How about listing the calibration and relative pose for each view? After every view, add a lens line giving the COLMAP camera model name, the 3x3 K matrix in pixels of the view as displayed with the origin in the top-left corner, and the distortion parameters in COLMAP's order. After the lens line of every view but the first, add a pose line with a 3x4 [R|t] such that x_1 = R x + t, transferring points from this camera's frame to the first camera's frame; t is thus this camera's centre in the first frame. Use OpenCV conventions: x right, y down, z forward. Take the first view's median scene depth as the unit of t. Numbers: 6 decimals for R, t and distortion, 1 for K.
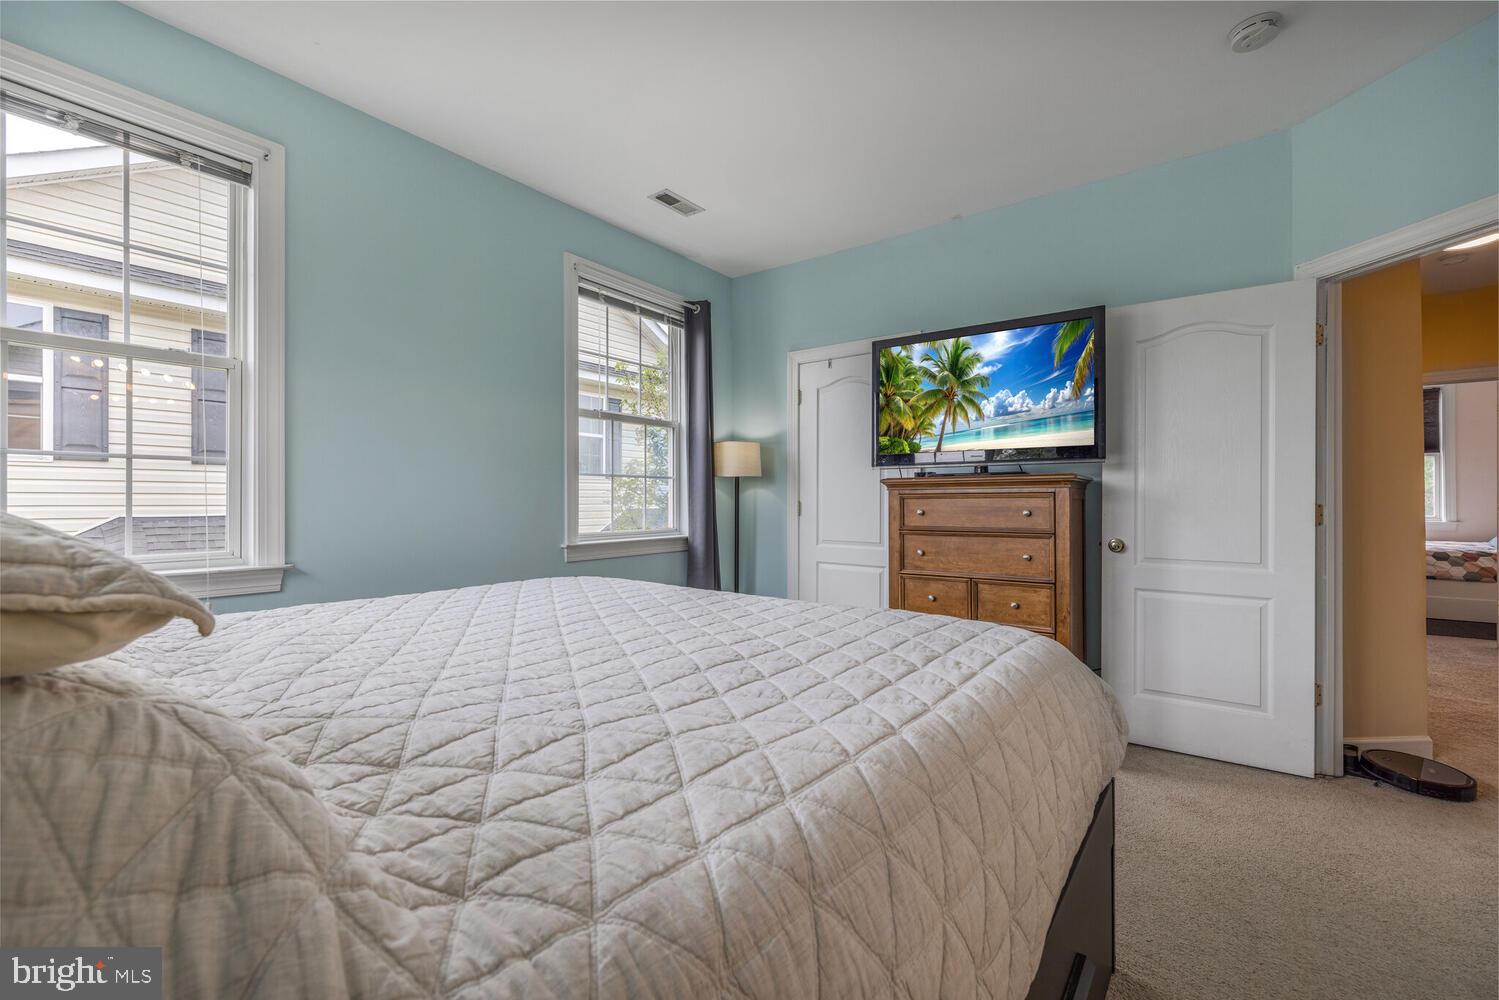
lens RADIAL K [[623.5, 0, 751.7], [0, 623.5, 498.0], [0, 0, 1]] dist [0.001814, 0.000067]
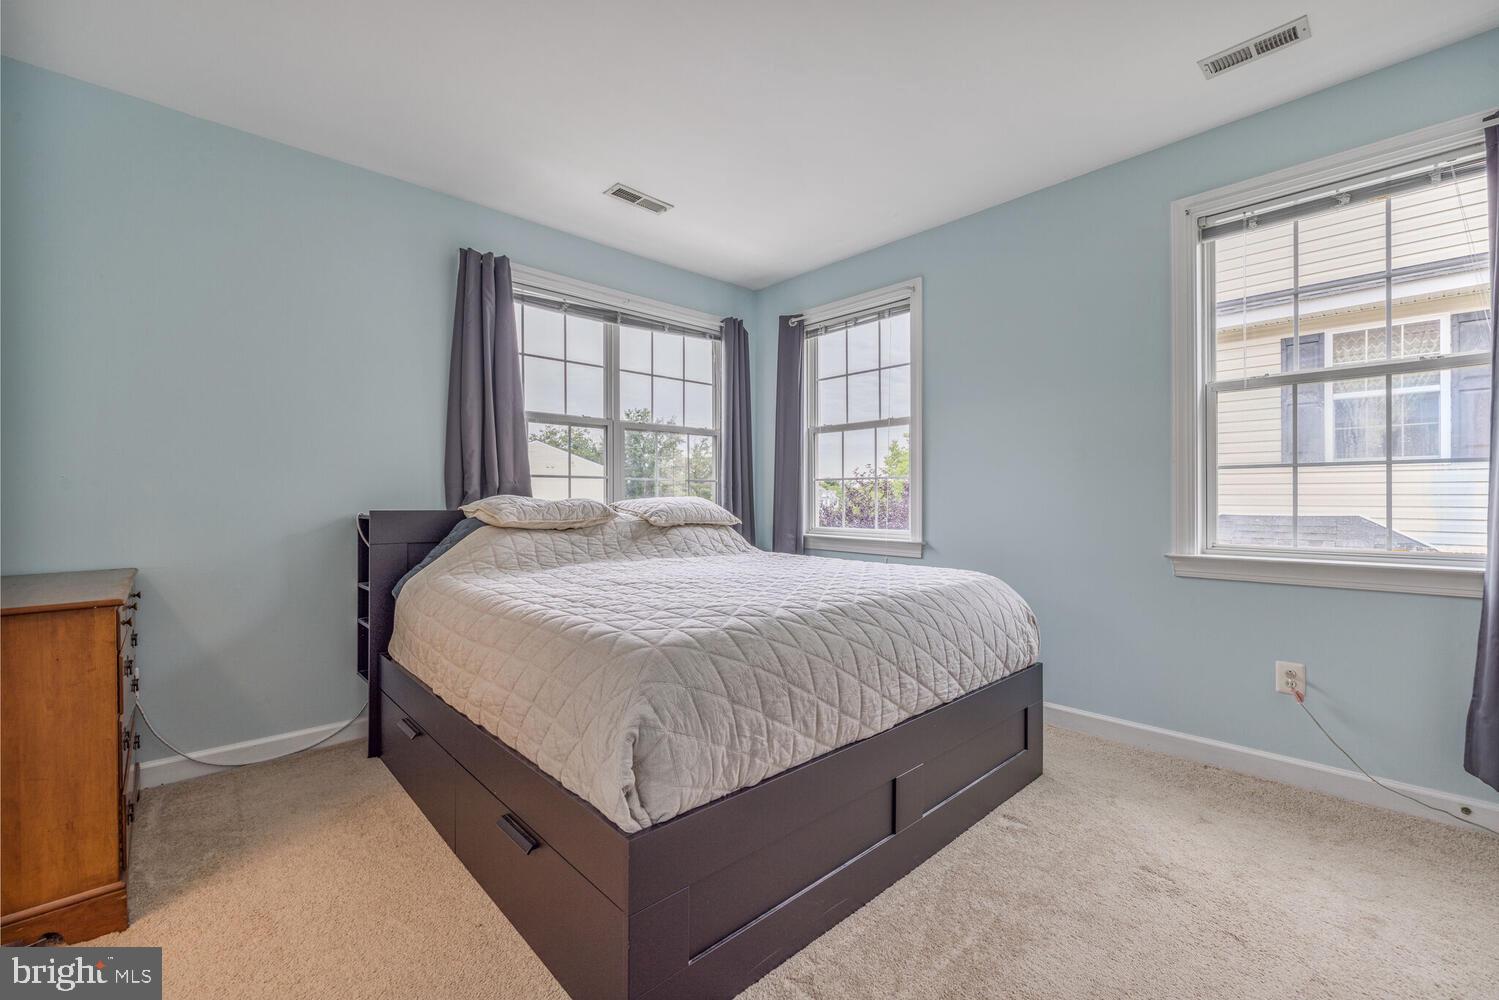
lens RADIAL K [[623.5, 0, 751.7], [0, 623.5, 498.0], [0, 0, 1]] dist [0.001814, 0.000067]
pose [[-0.161496, -0.002395, -0.986870, 0.573252], [0.000437, 0.999997, -0.002498, 0.001880], [0.986873, -0.000835, -0.161494, 0.545587]]
